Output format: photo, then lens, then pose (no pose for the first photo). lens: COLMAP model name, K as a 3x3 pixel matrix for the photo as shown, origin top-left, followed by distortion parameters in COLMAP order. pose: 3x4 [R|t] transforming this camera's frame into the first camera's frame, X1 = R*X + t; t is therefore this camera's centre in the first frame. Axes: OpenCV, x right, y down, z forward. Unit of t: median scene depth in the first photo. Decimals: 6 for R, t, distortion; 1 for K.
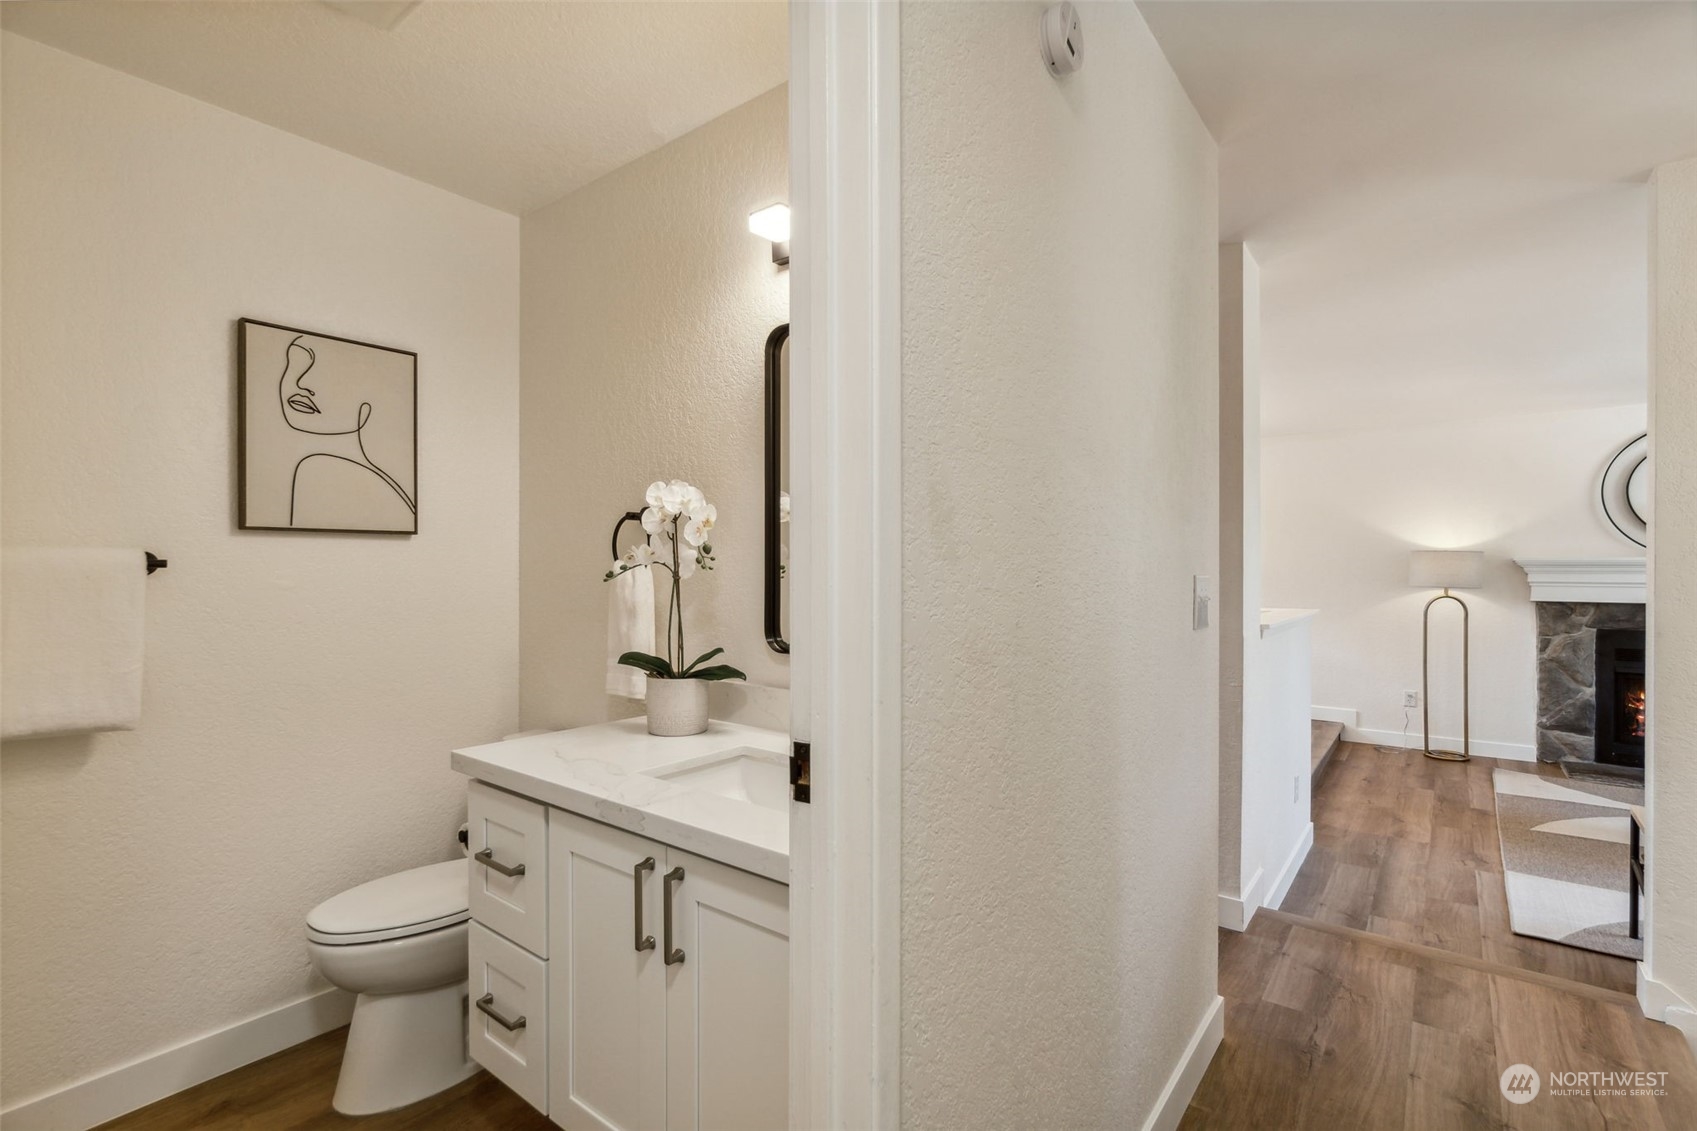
lens RADIAL K [[796.0, 0, 821.6], [0, 796.0, 556.9], [0, 0, 1]] dist [-0.008178, 0.002360]
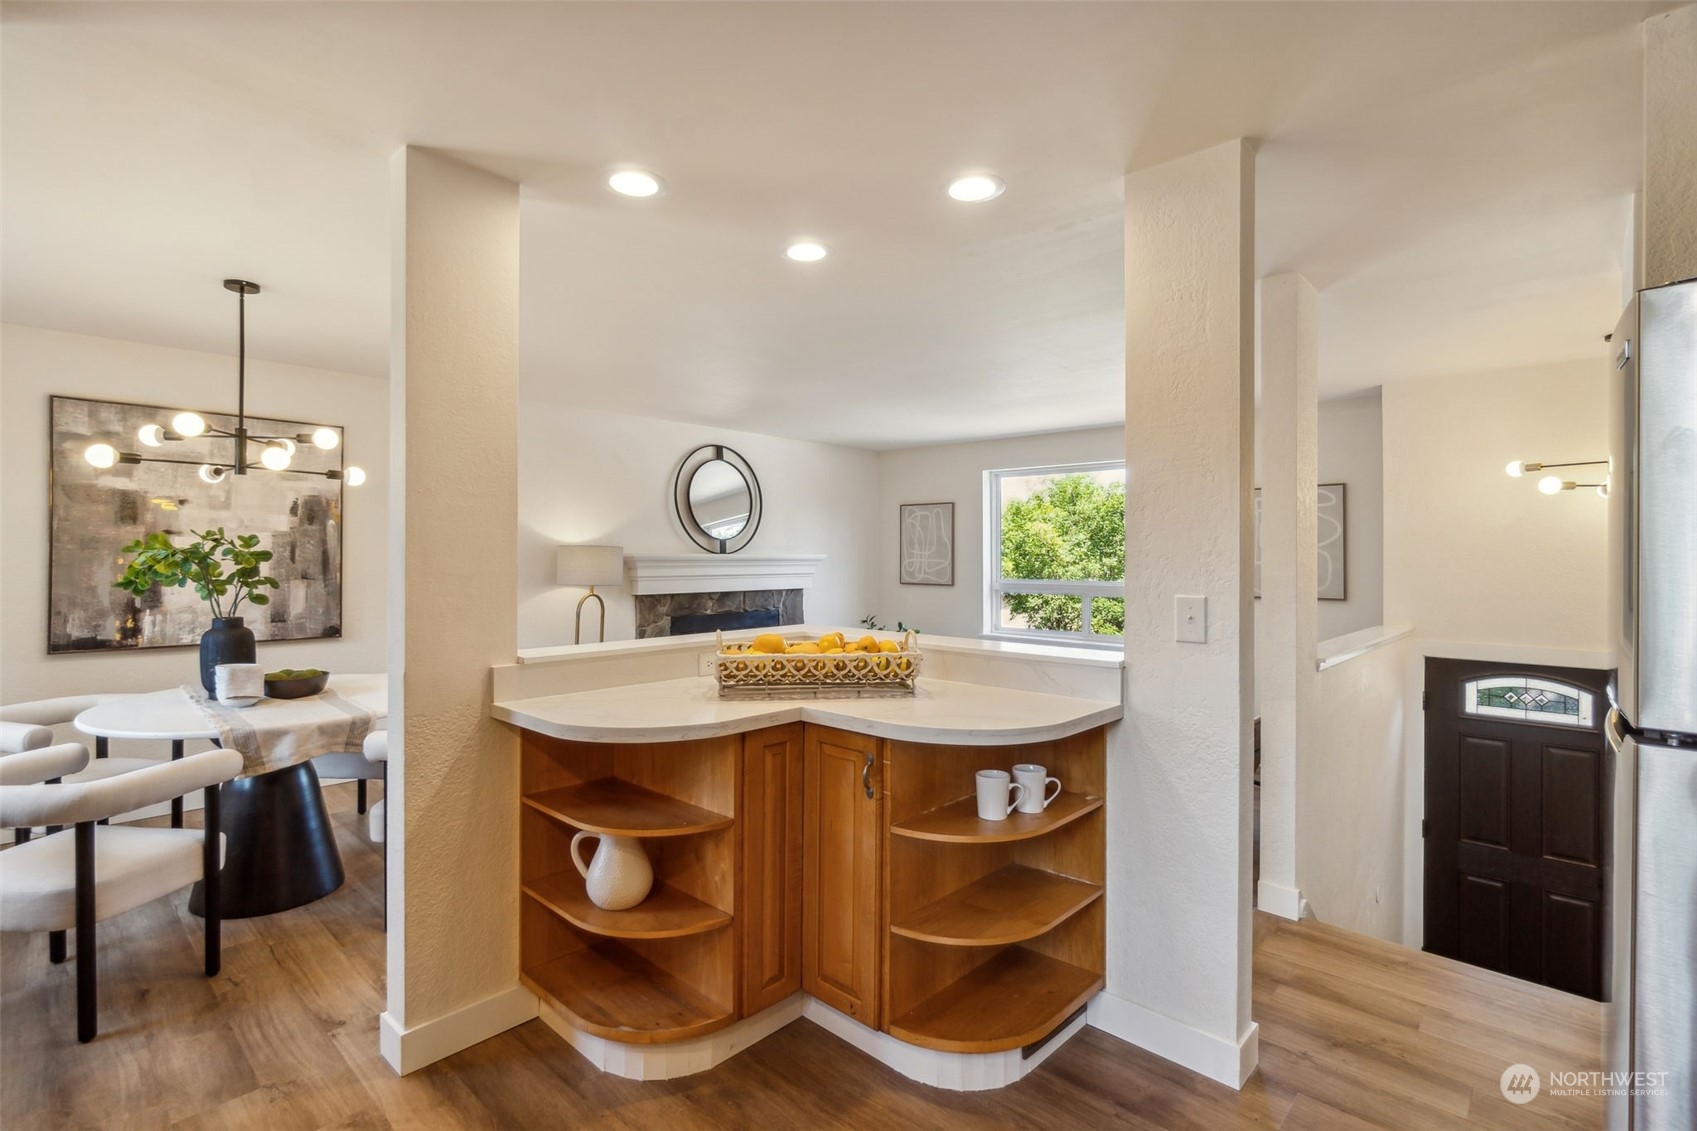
lens RADIAL K [[796.0, 0, 839.8], [0, 796.0, 548.8], [0, 0, 1]] dist [-0.008178, 0.002360]
pose [[0.100238, 0.004588, 0.994953, -0.115649], [-0.007772, 0.999962, -0.003828, -0.003361], [-0.994933, -0.007349, 0.100269, 0.592857]]
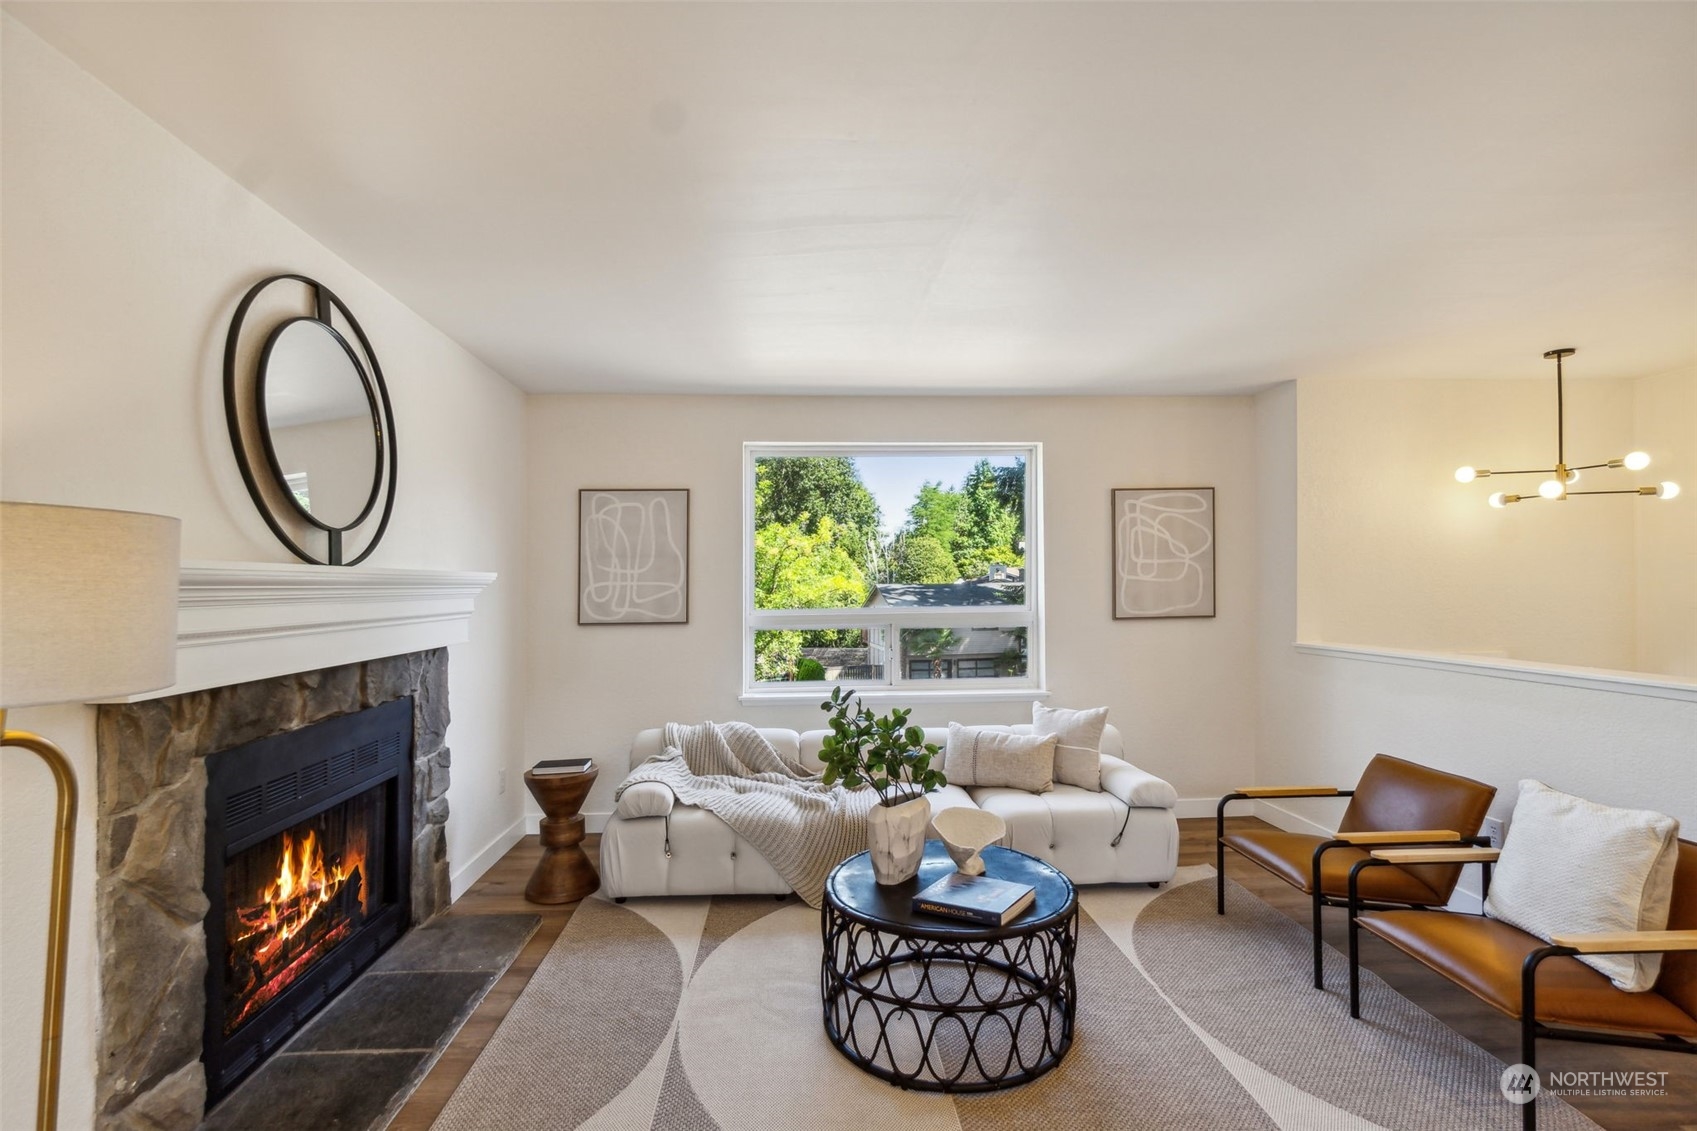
lens RADIAL K [[796.0, 0, 850.4], [0, 796.0, 571.2], [0, 0, 1]] dist [-0.008178, 0.002360]
pose [[-0.654839, 0.015223, 0.755615, 0.459115], [0.005831, 0.999869, -0.015090, 0.010299], [-0.755746, -0.005476, -0.654842, 0.930128]]
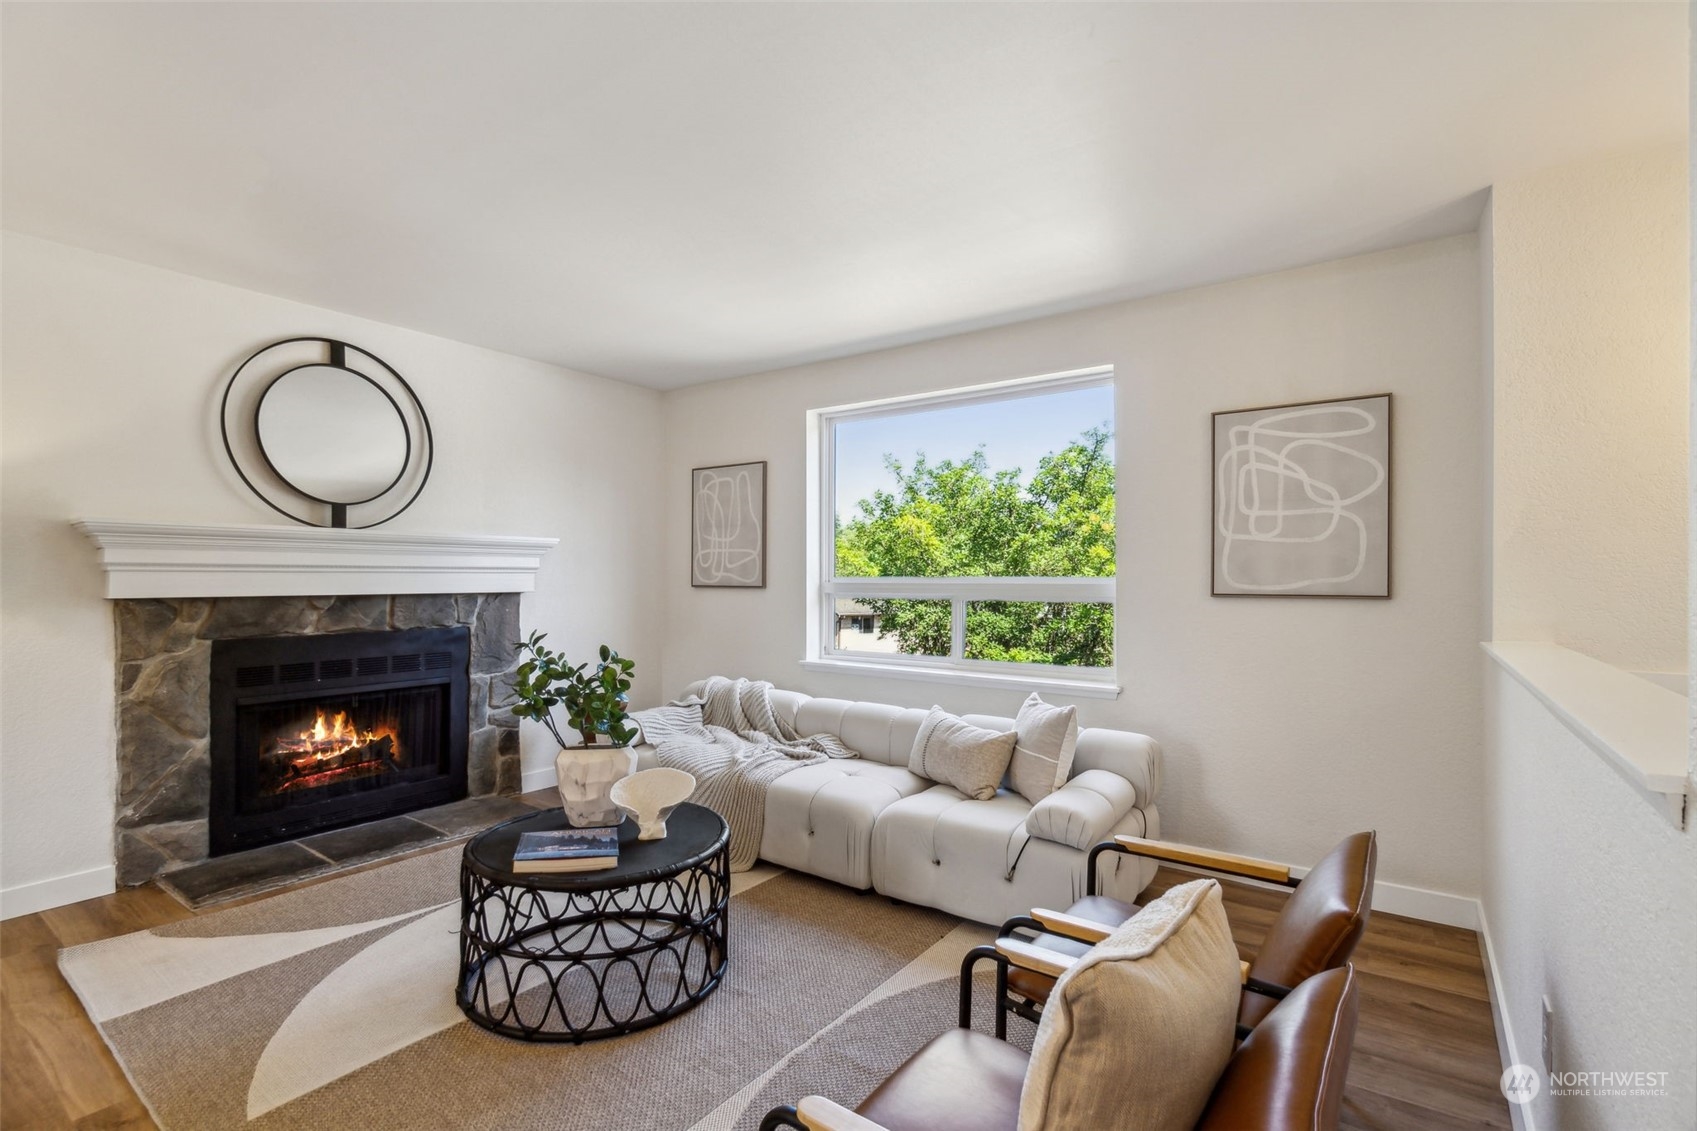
lens RADIAL K [[796.0, 0, 834.2], [0, 796.0, 577.2], [0, 0, 1]] dist [-0.008178, 0.002360]
pose [[-0.025429, -0.004490, 0.999667, 0.325030], [-0.005750, 0.999974, 0.004345, 0.033536], [-0.999660, -0.005638, -0.025454, 0.489730]]
